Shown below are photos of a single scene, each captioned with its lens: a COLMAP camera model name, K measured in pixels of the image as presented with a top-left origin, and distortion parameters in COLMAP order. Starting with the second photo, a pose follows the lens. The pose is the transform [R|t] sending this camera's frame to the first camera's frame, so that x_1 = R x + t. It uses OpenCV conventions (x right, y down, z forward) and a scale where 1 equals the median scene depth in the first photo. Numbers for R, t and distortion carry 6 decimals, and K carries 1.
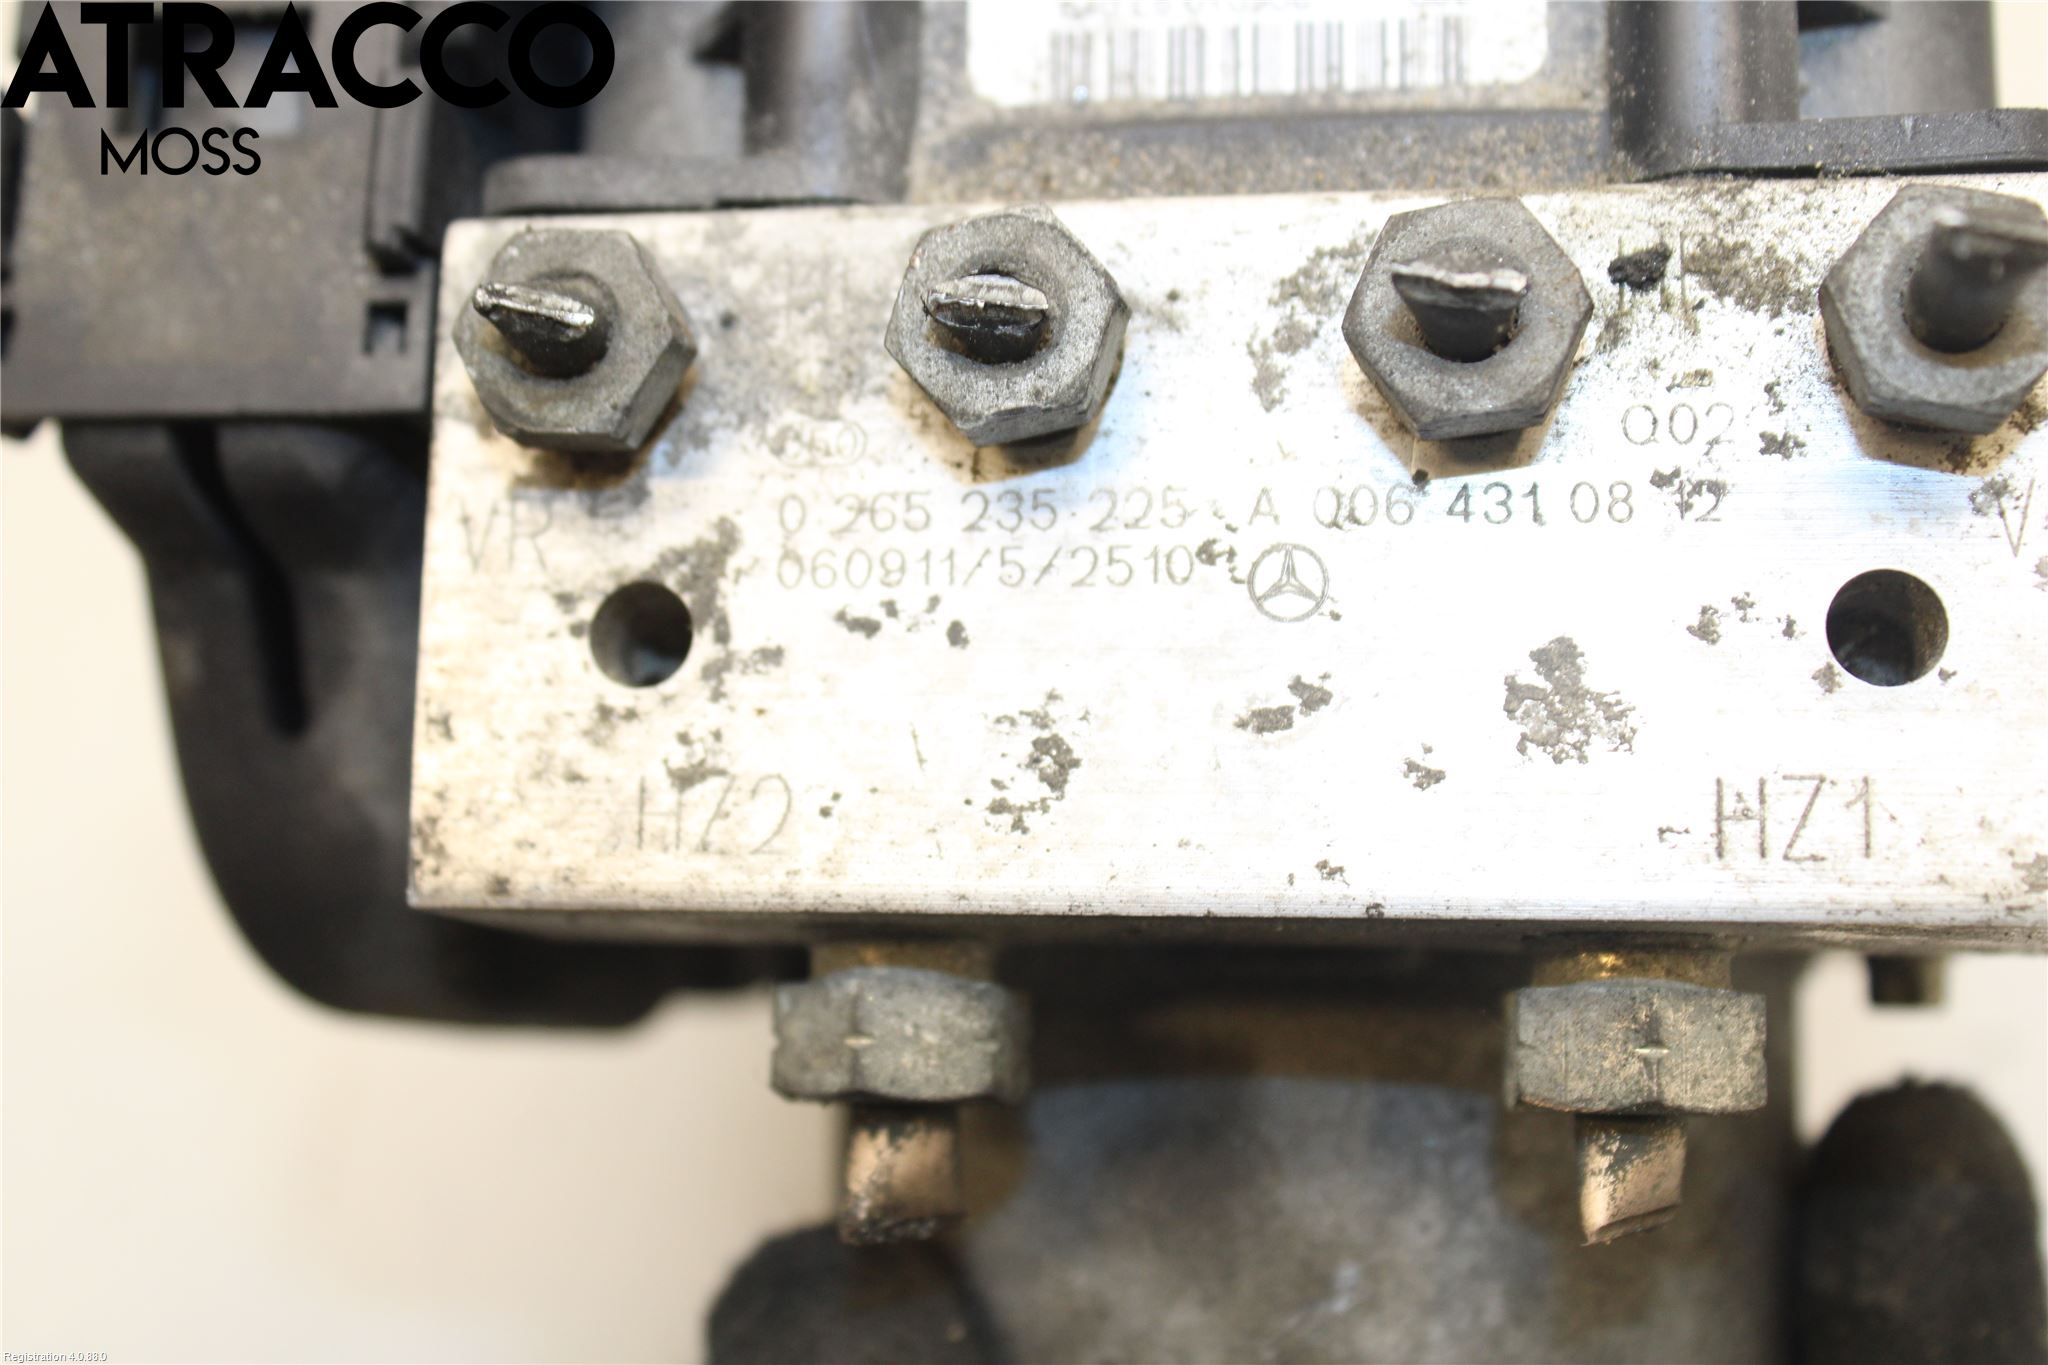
lens RADIAL K [[2775.1, 0, 1024.0], [0, 2775.1, 682.5], [0, 0, 1]] dist [-0.031094, -0.023242]
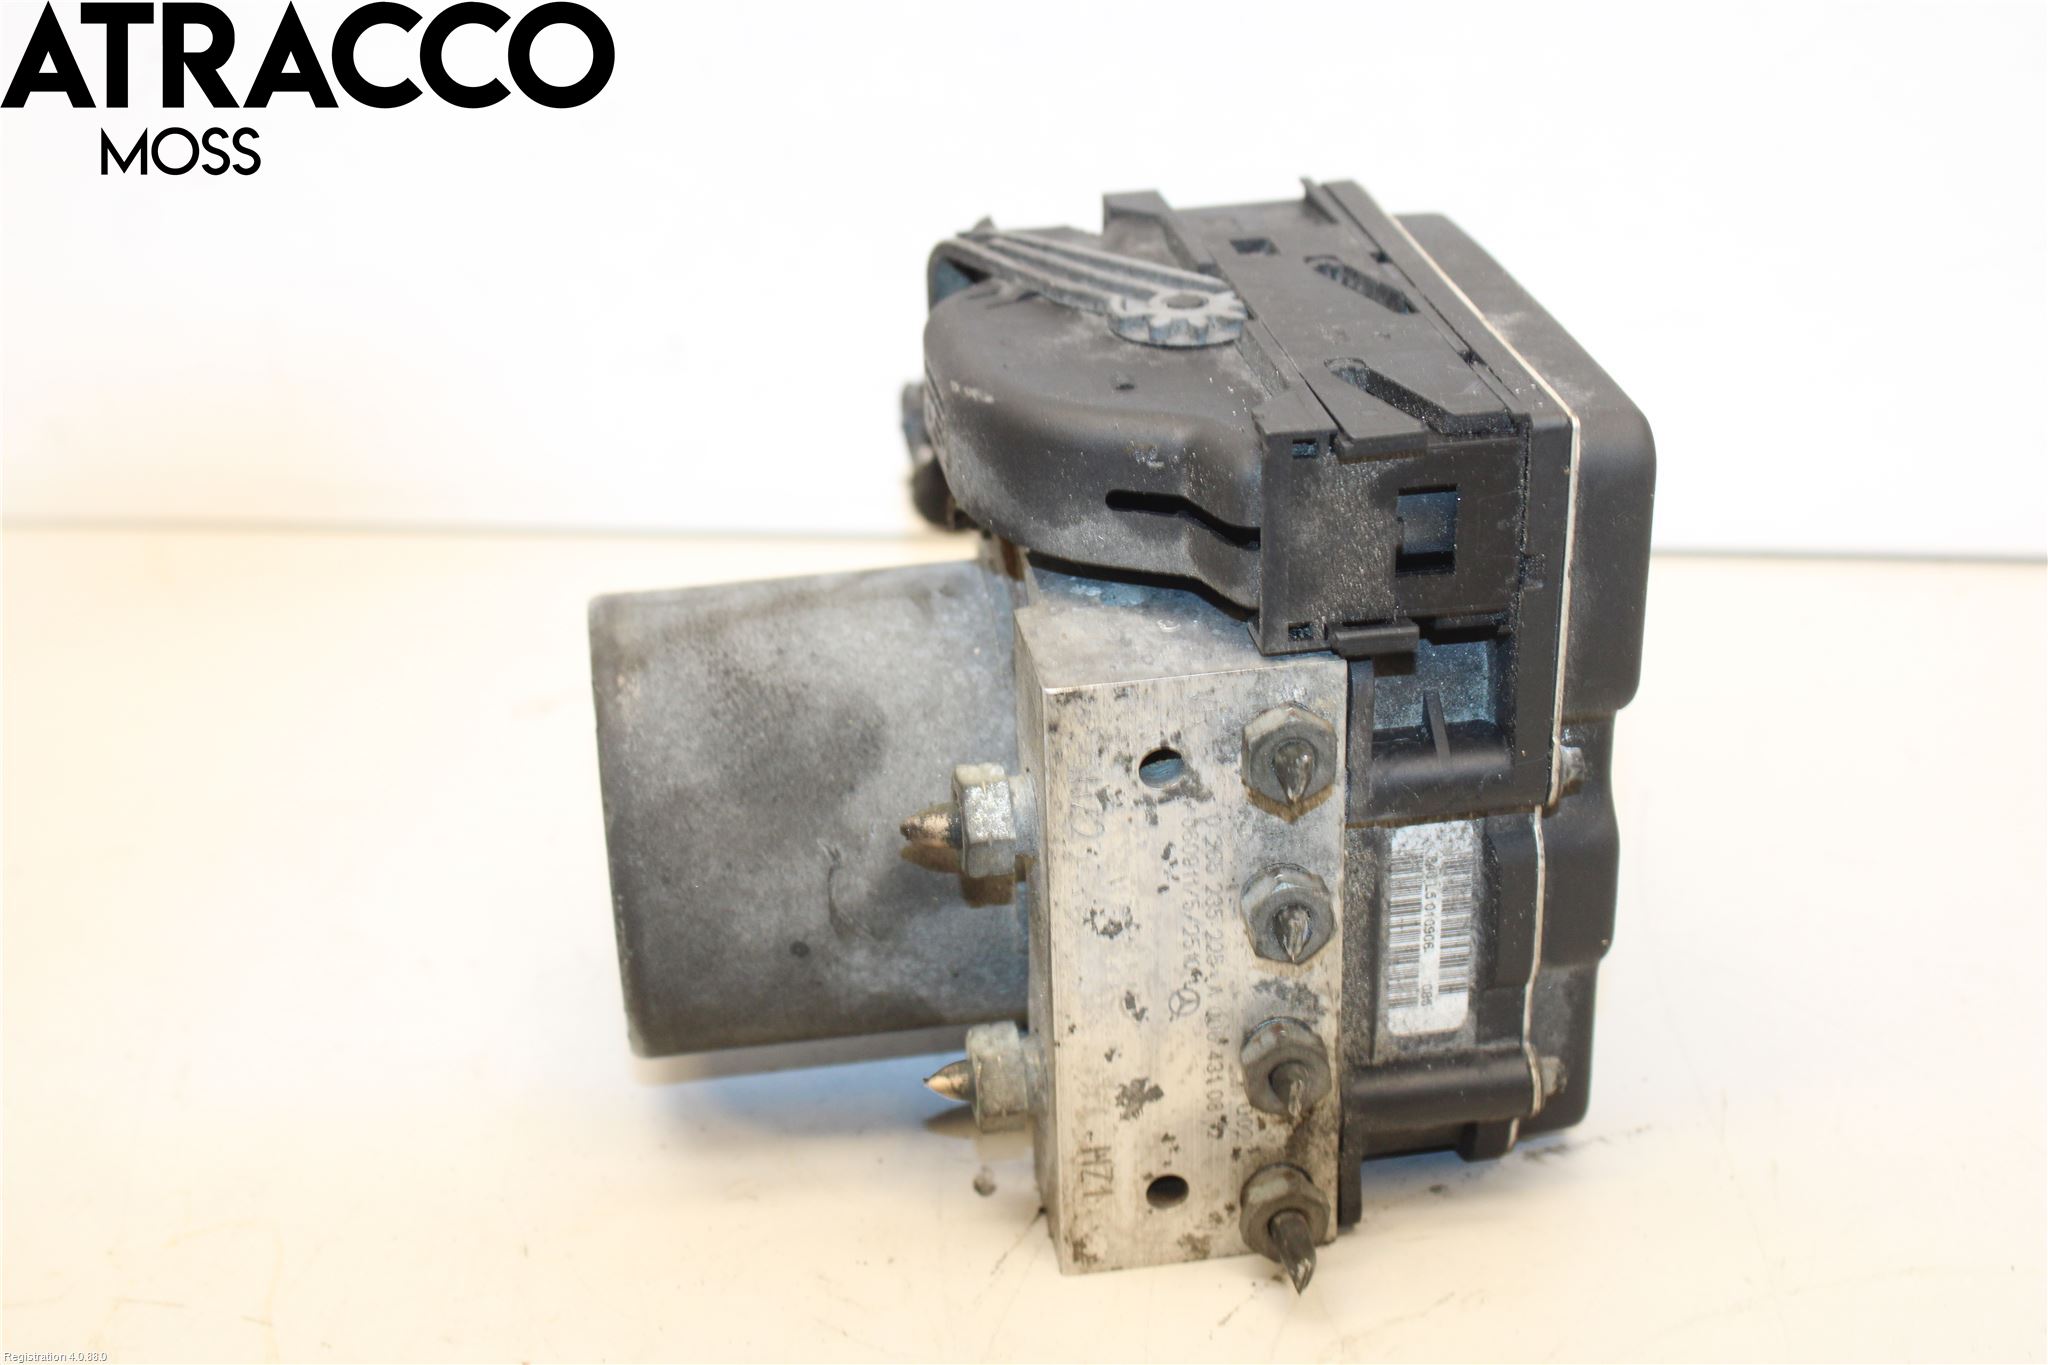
lens RADIAL K [[2775.1, 0, 1024.0], [0, 2775.1, 682.5], [0, 0, 1]] dist [-0.031094, -0.023242]
pose [[0.031230, 0.820468, 0.570839, -1.555960], [-0.999505, 0.023425, 0.021013, 0.048957], [0.003869, -0.571212, 0.820793, -0.885689]]
